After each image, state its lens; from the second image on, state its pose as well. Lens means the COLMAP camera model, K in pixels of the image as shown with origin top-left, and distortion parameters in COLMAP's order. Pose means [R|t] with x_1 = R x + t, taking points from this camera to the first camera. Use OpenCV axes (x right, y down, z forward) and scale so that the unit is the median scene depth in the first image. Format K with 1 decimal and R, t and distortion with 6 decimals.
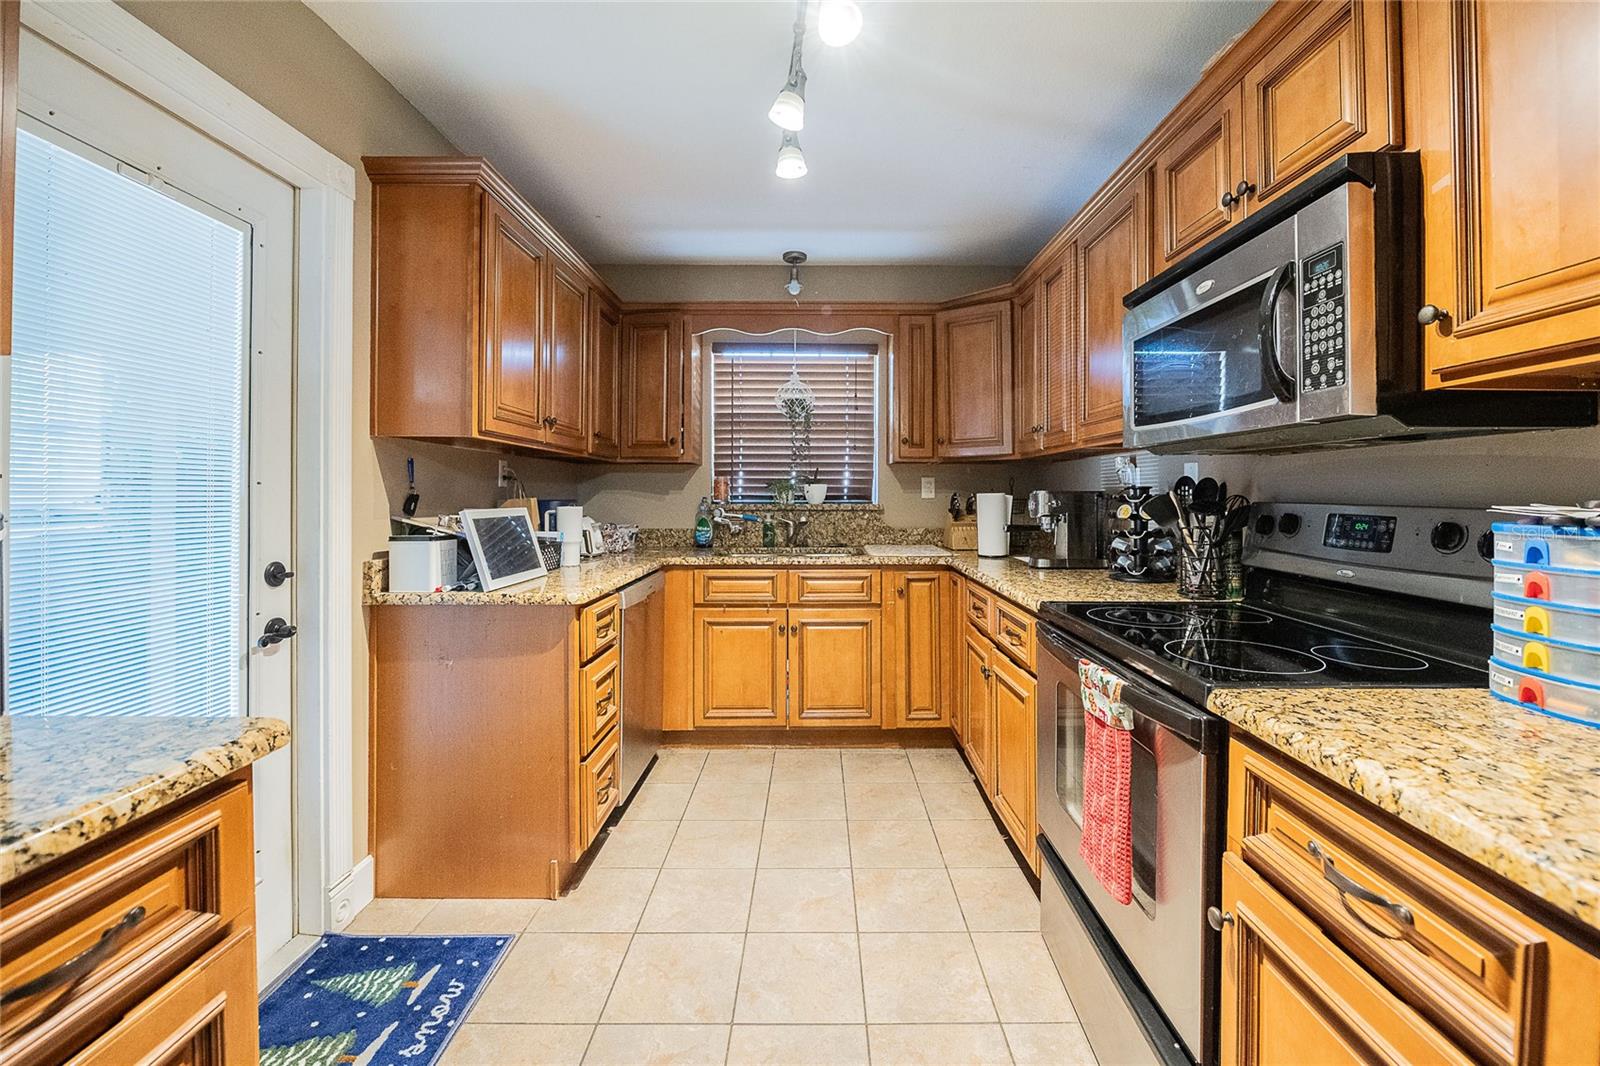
lens RADIAL K [[636.8, 0, 831.7], [0, 636.8, 493.5], [0, 0, 1]] dist [-0.009274, -0.000668]
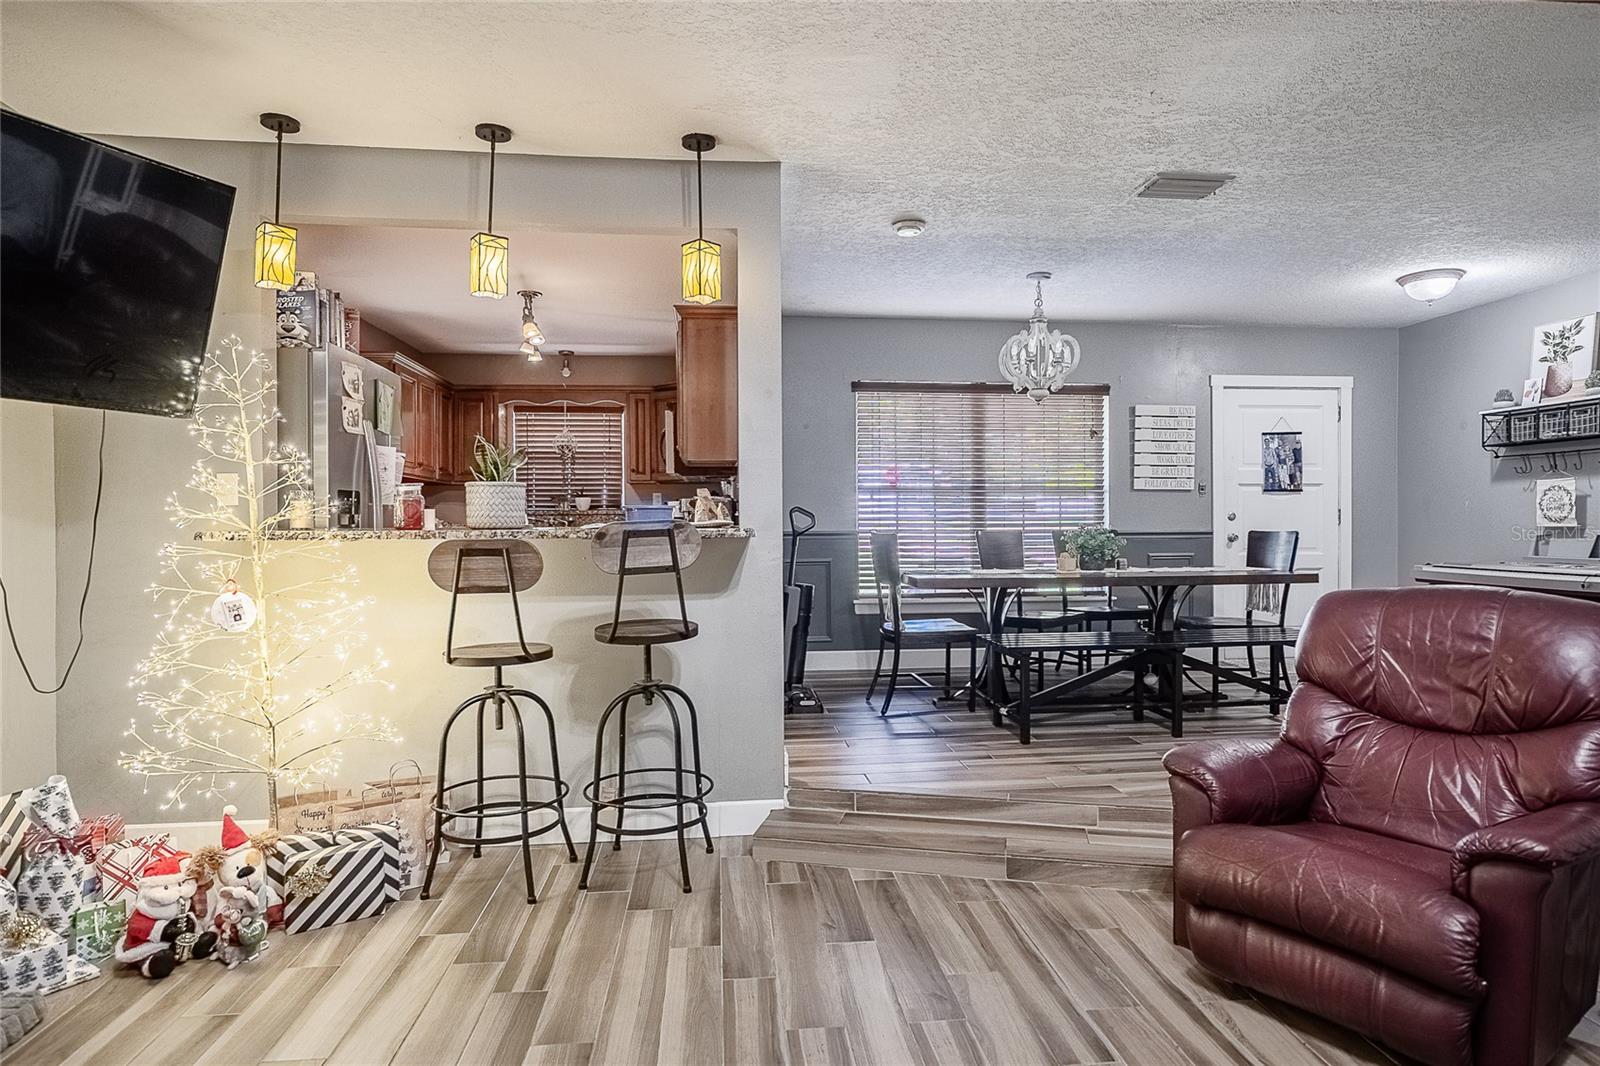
lens RADIAL K [[903.6, 0, 805.2], [0, 903.6, 528.3], [0, 0, 1]] dist [-0.006396, 0.001226]
pose [[0.996641, -0.006913, 0.081598, 0.361305], [0.006041, 0.999922, 0.010928, 0.042317], [-0.081667, -0.010399, 0.996605, -1.330988]]
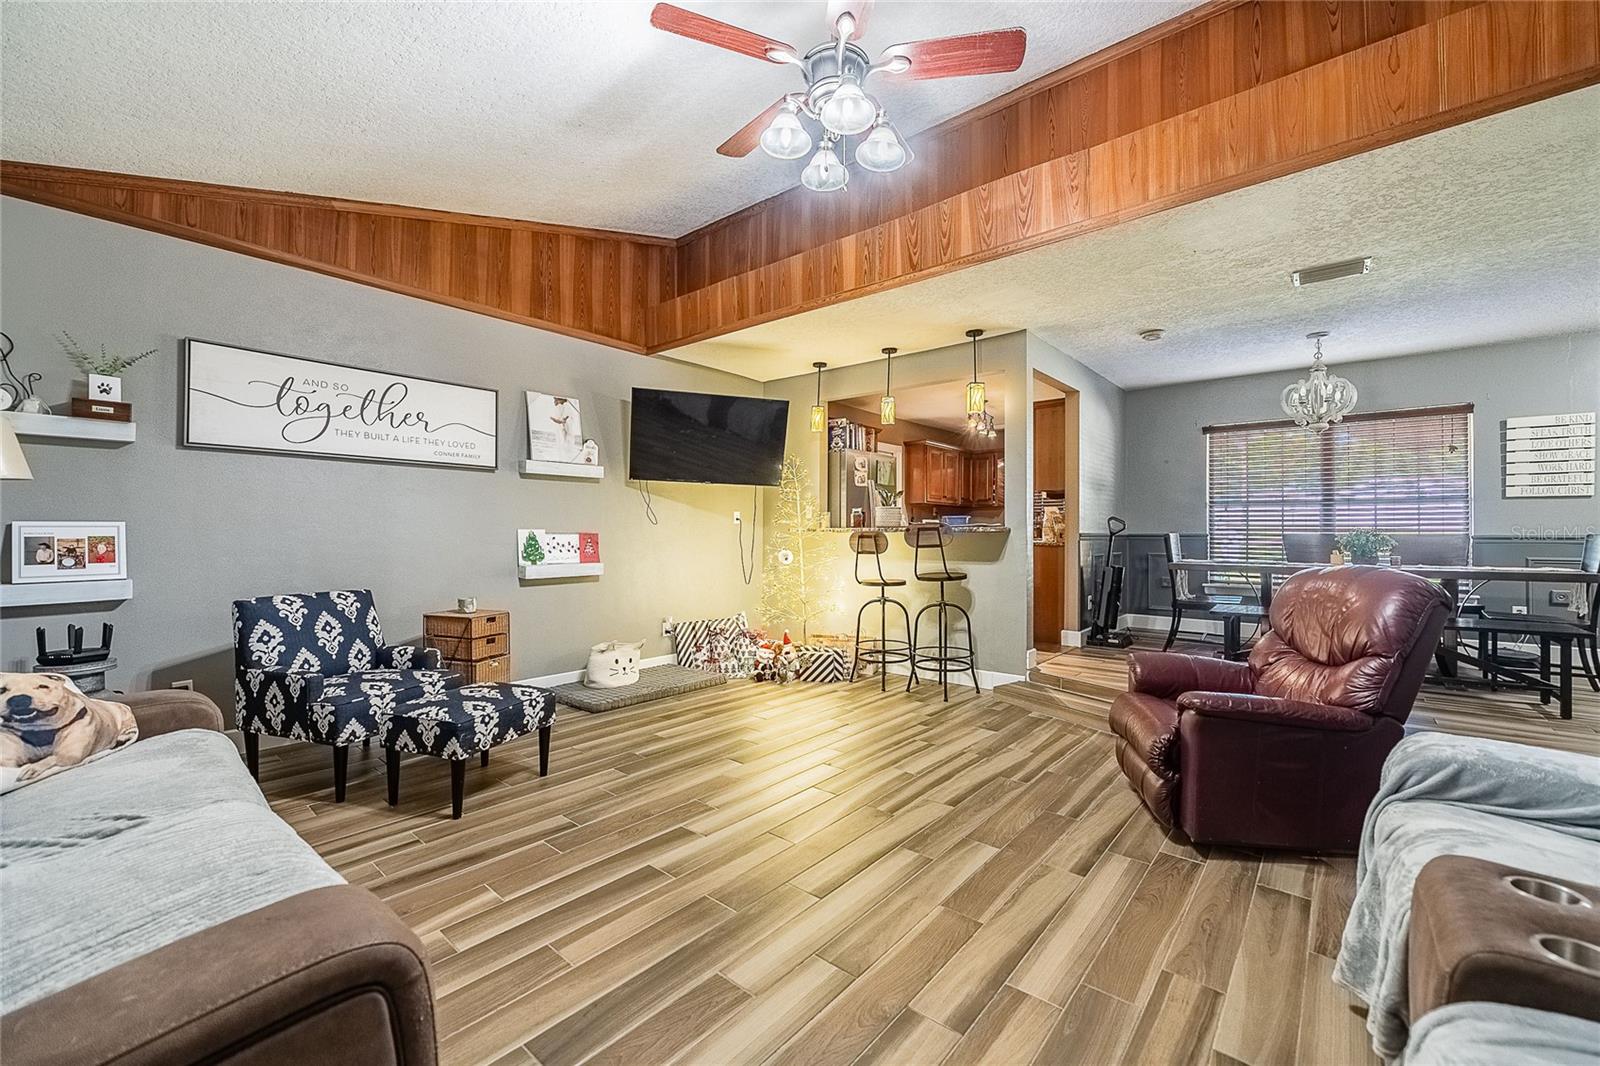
lens RADIAL K [[636.8, 0, 809.4], [0, 636.8, 527.6], [0, 0, 1]] dist [-0.009274, -0.000668]
pose [[0.749766, -0.005992, -0.661676, 0.998535], [0.001956, 0.999975, -0.006839, 0.062090], [0.661701, 0.003833, 0.749758, -1.616547]]
